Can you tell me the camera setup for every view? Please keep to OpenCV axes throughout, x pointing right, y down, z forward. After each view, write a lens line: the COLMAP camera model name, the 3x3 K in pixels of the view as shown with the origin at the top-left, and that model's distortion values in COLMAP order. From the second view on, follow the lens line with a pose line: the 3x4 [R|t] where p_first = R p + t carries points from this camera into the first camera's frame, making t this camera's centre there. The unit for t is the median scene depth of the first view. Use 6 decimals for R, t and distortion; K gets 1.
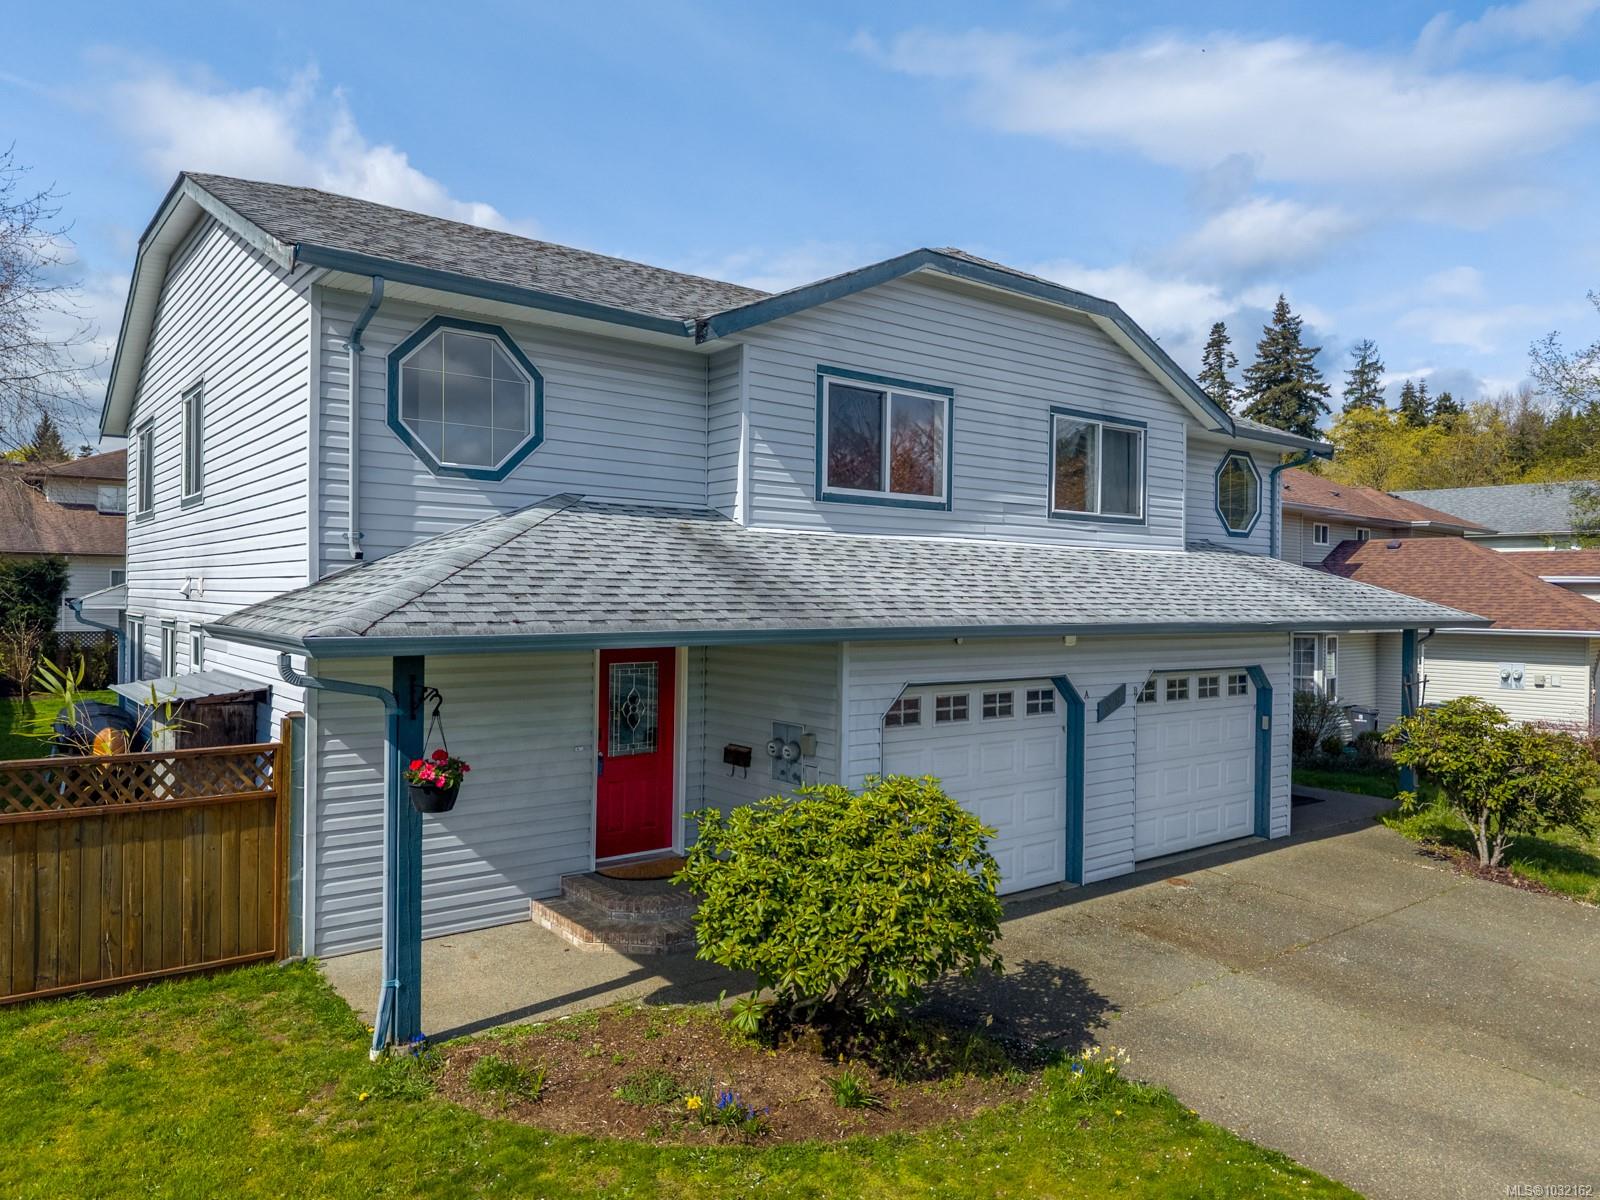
lens RADIAL K [[1079.8, 0, 800.0], [0, 1079.8, 600.0], [0, 0, 1]] dist [0.032691, -0.033188]
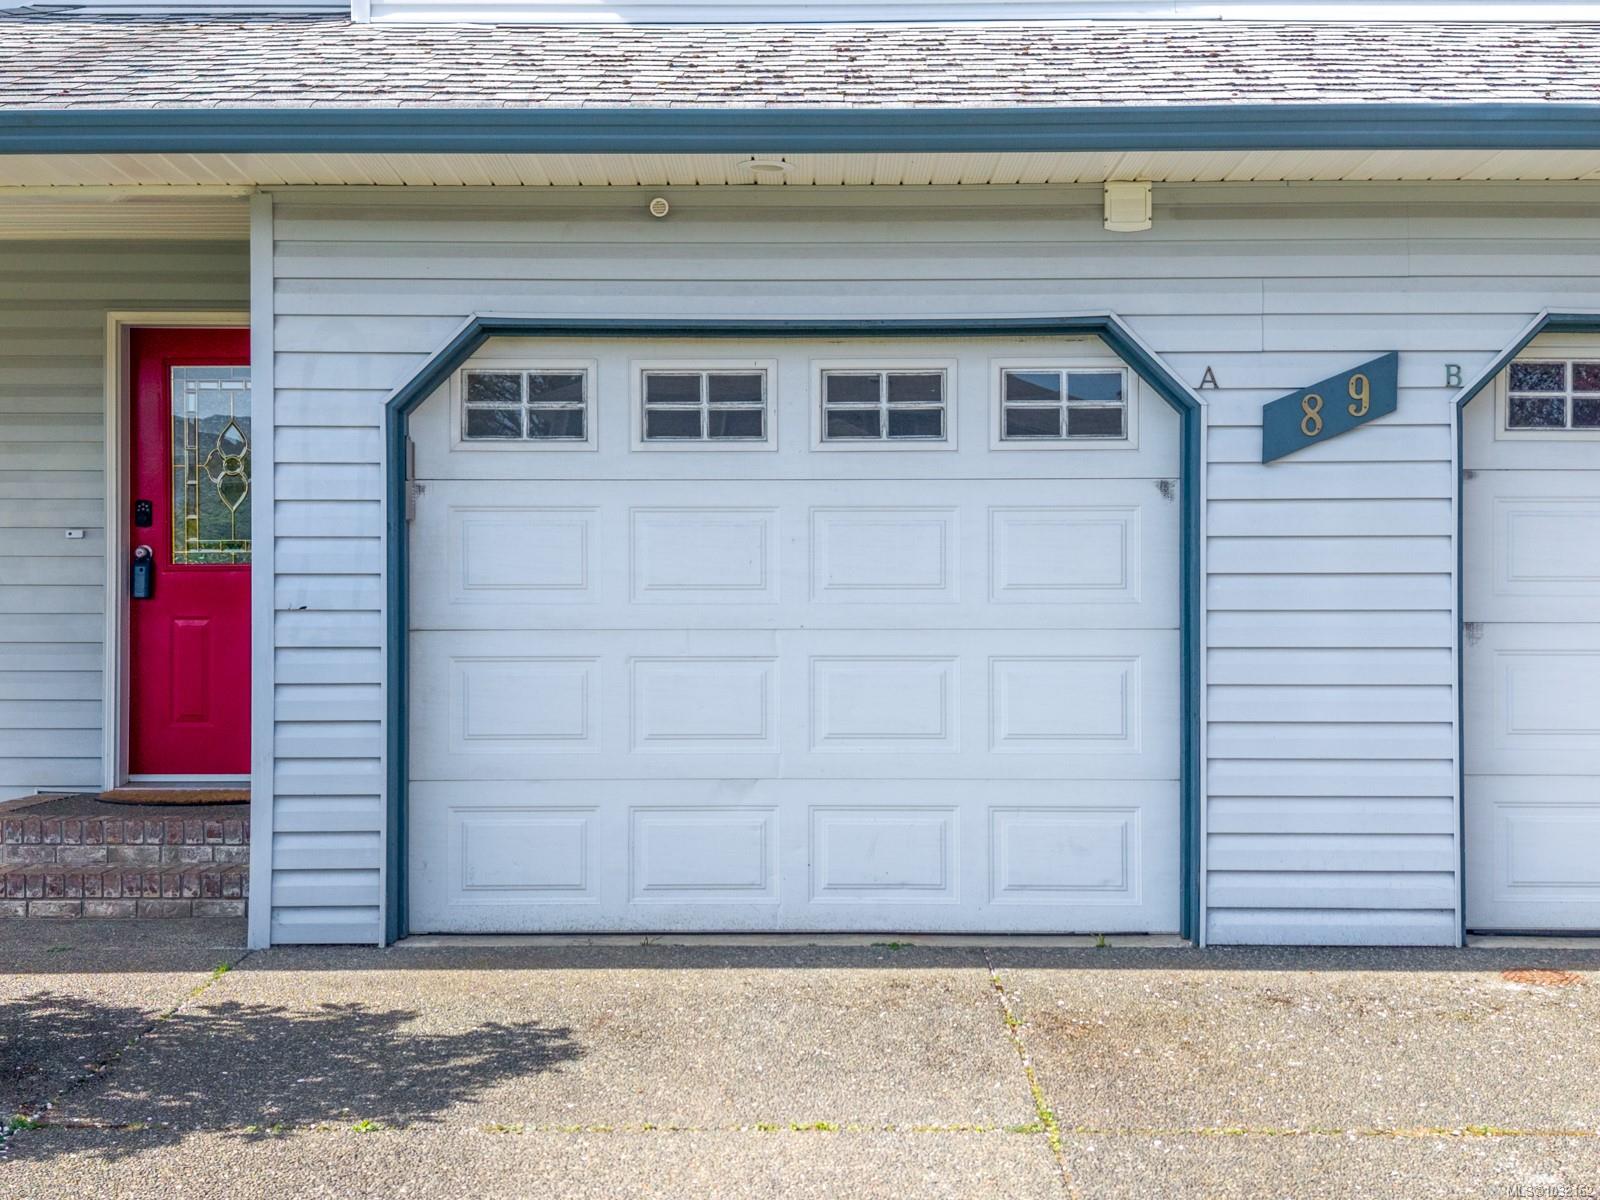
lens RADIAL K [[2134.5, 0, 800.0], [0, 2134.5, 600.0], [0, 0, 1]] dist [0.266003, -0.889558]
pose [[0.780836, -0.016443, -0.624519, 0.691636], [0.005319, 0.999792, -0.019673, 0.200092], [0.624713, 0.012039, 0.780761, 0.477898]]
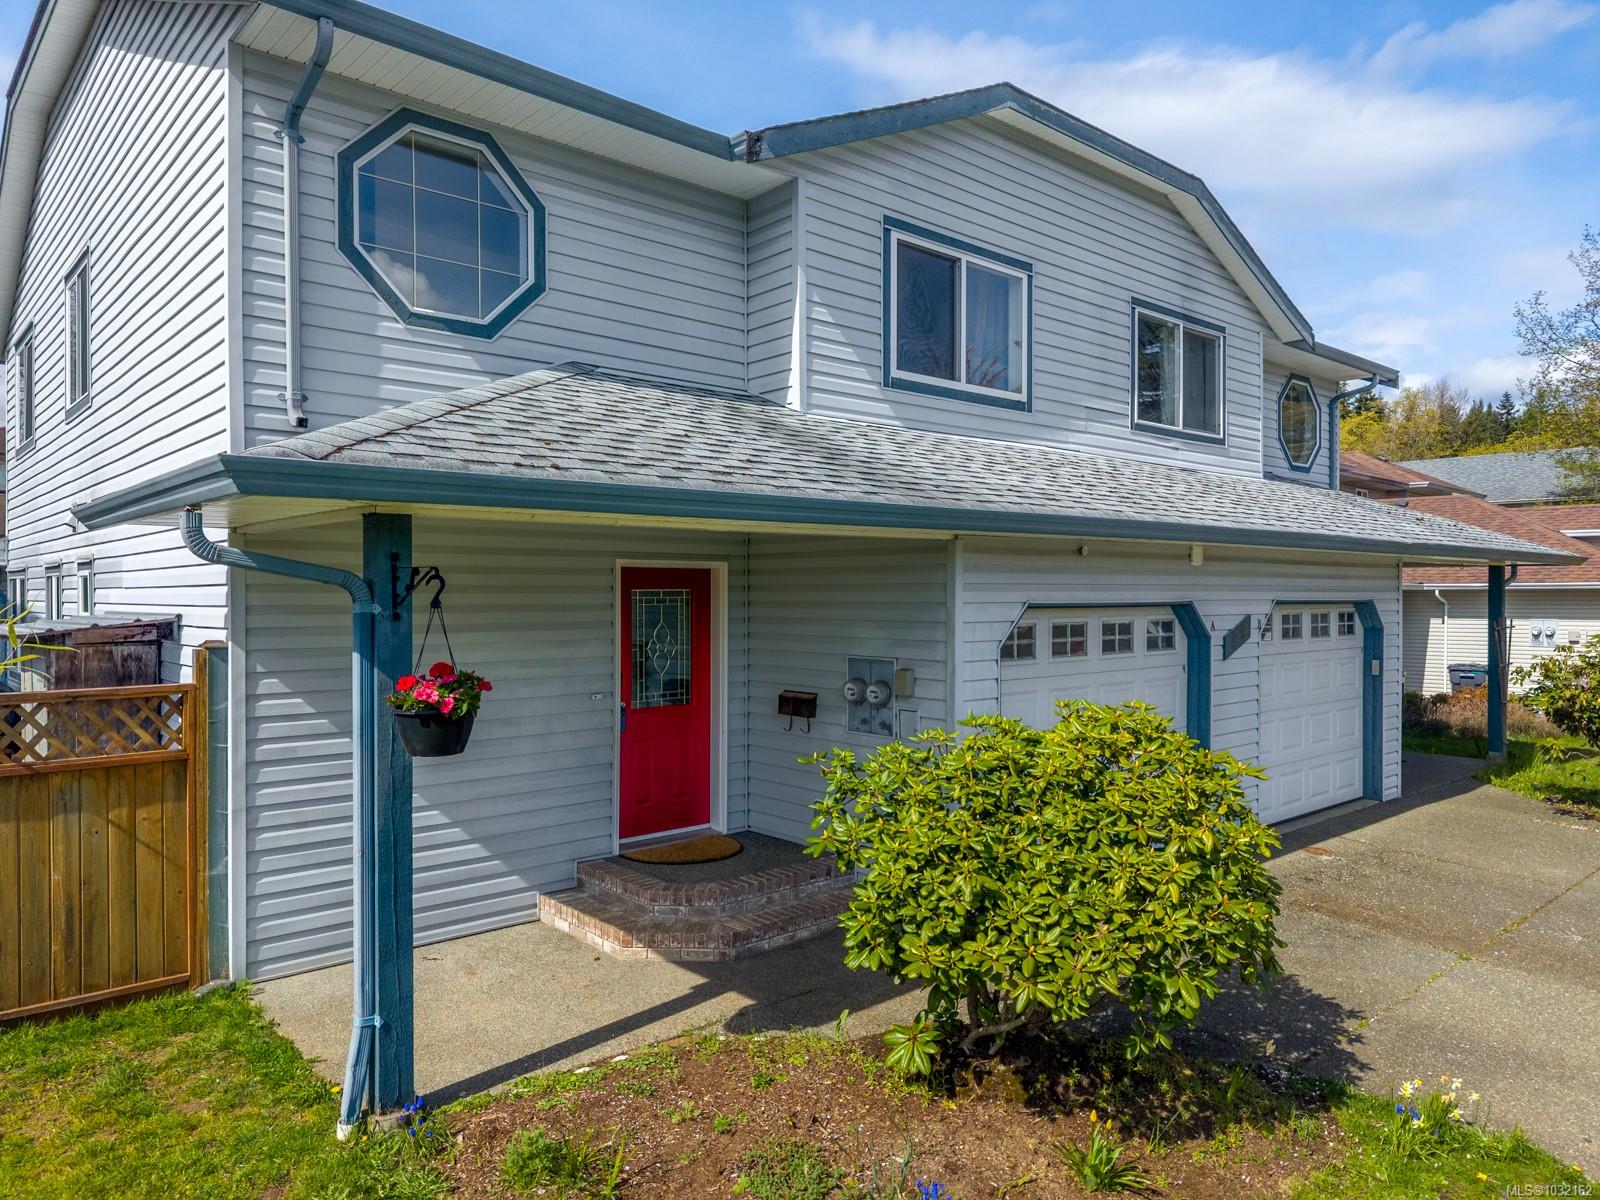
lens RADIAL K [[1075.2, 0, 806.6], [0, 1075.2, 600.1], [0, 0, 1]] dist [0.022683, -0.017000]
pose [[0.997921, -0.012079, 0.063302, -0.109861], [0.011879, 0.999923, 0.003527, 0.072647], [-0.063340, -0.002768, 0.997988, 0.242662]]
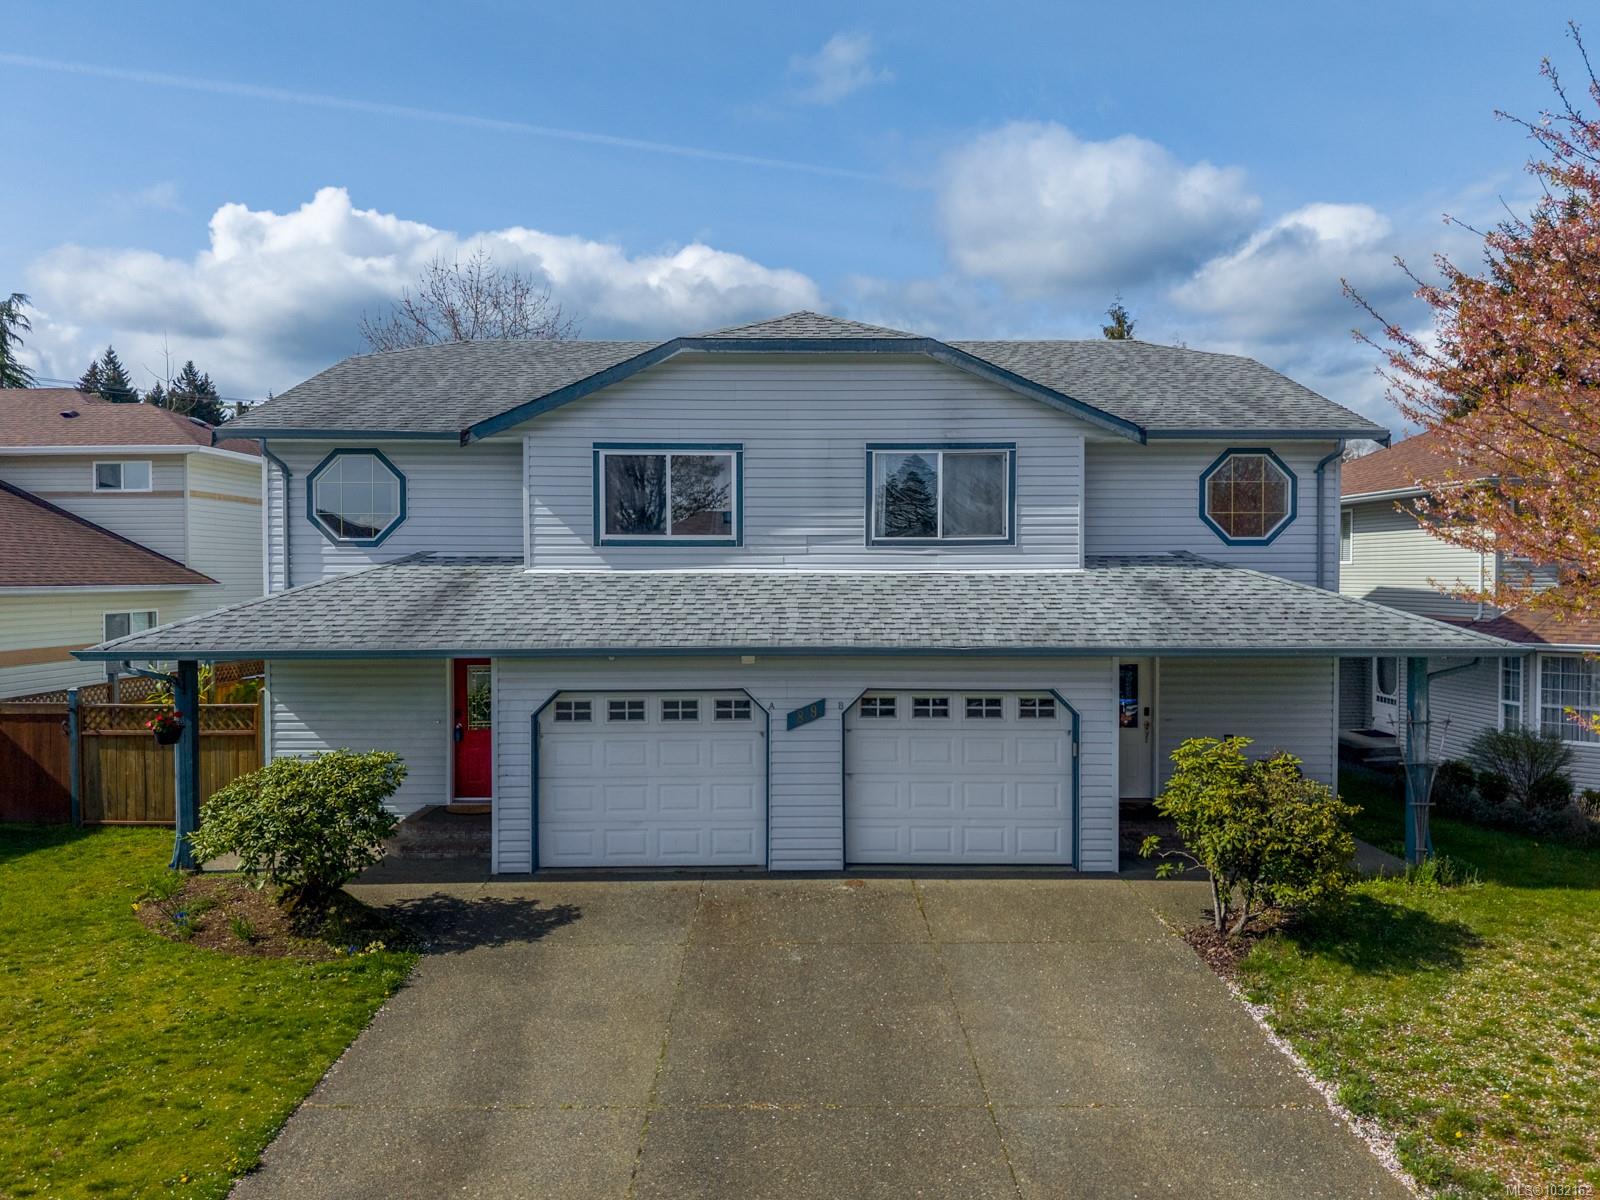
lens RADIAL K [[1065.7, 0, 800.0], [0, 1065.7, 600.0], [0, 0, 1]] dist [0.043543, -0.054230]
pose [[0.794342, 0.000921, -0.607471, 1.164390], [0.007385, 0.999910, 0.011173, -0.046082], [0.607426, -0.013362, 0.794264, 0.140579]]
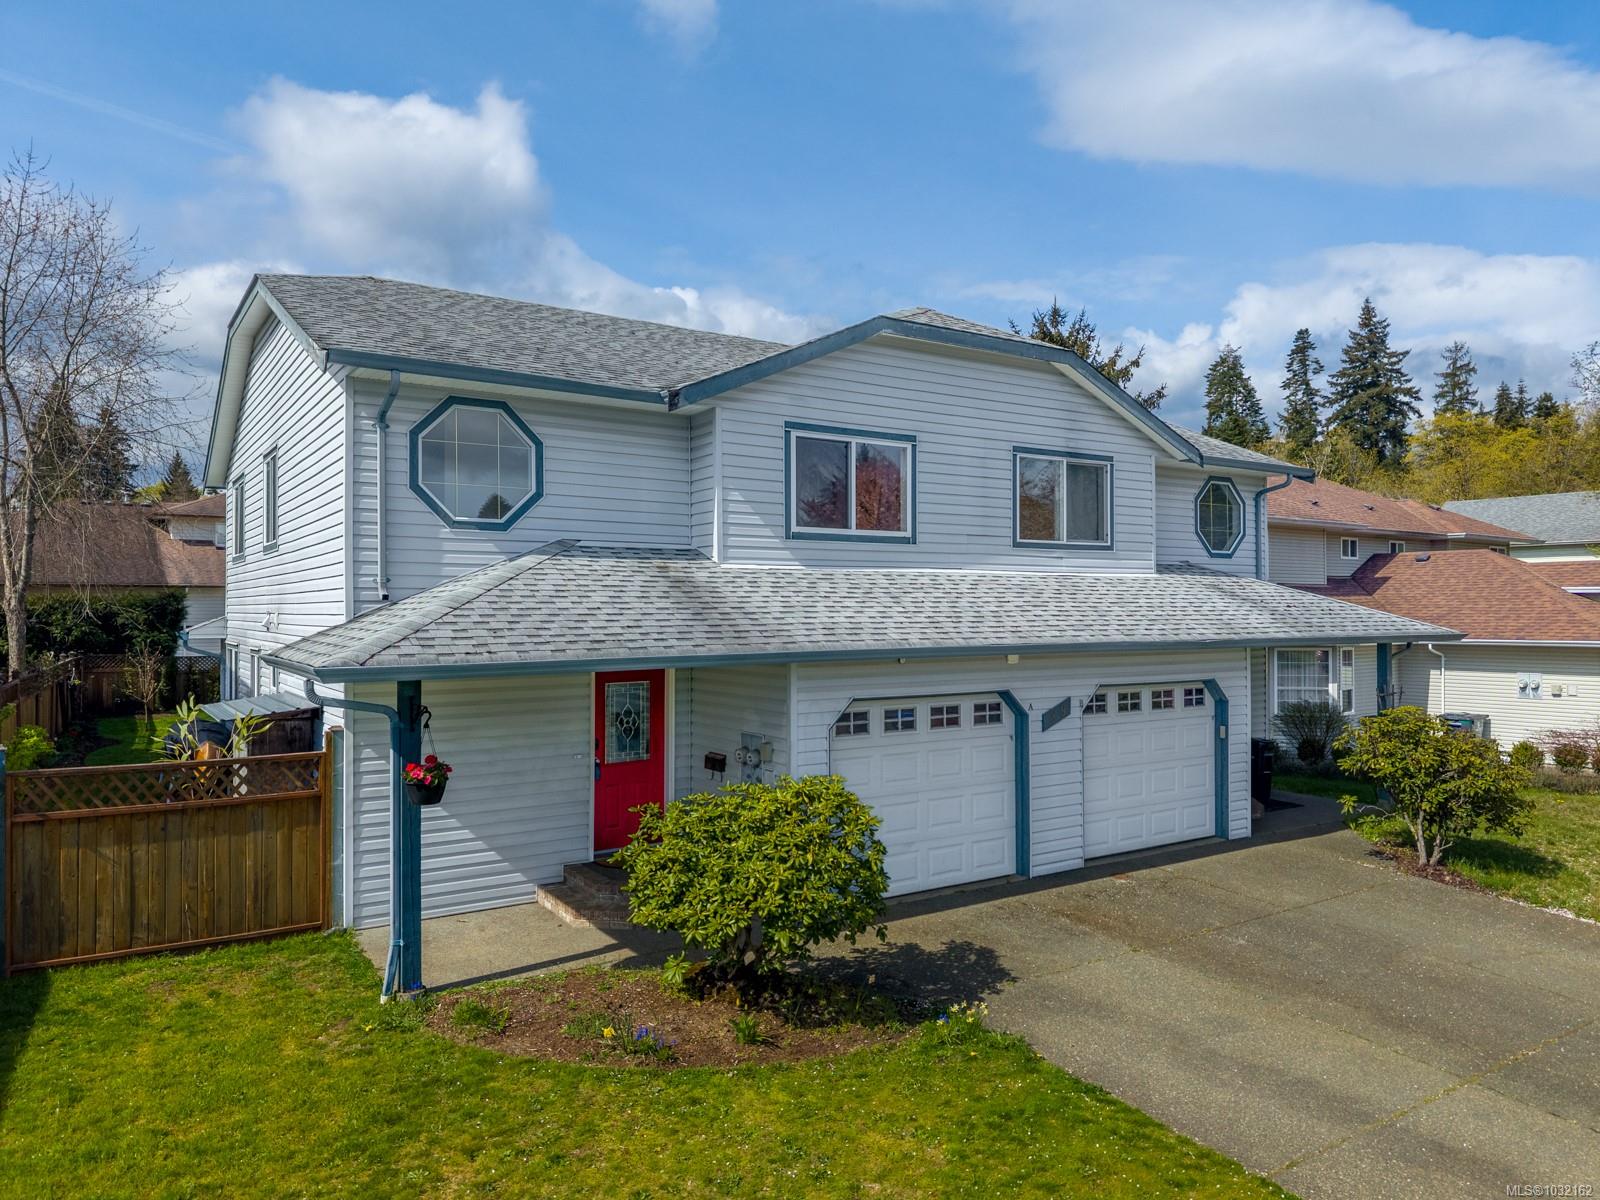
lens RADIAL K [[1065.7, 0, 800.0], [0, 1065.7, 600.0], [0, 0, 1]] dist [0.043543, -0.054230]
pose [[0.996449, -0.015195, -0.082816, 0.142907], [0.013994, 0.999789, -0.015058, -0.011883], [0.083027, 0.013846, 0.996451, -0.145327]]
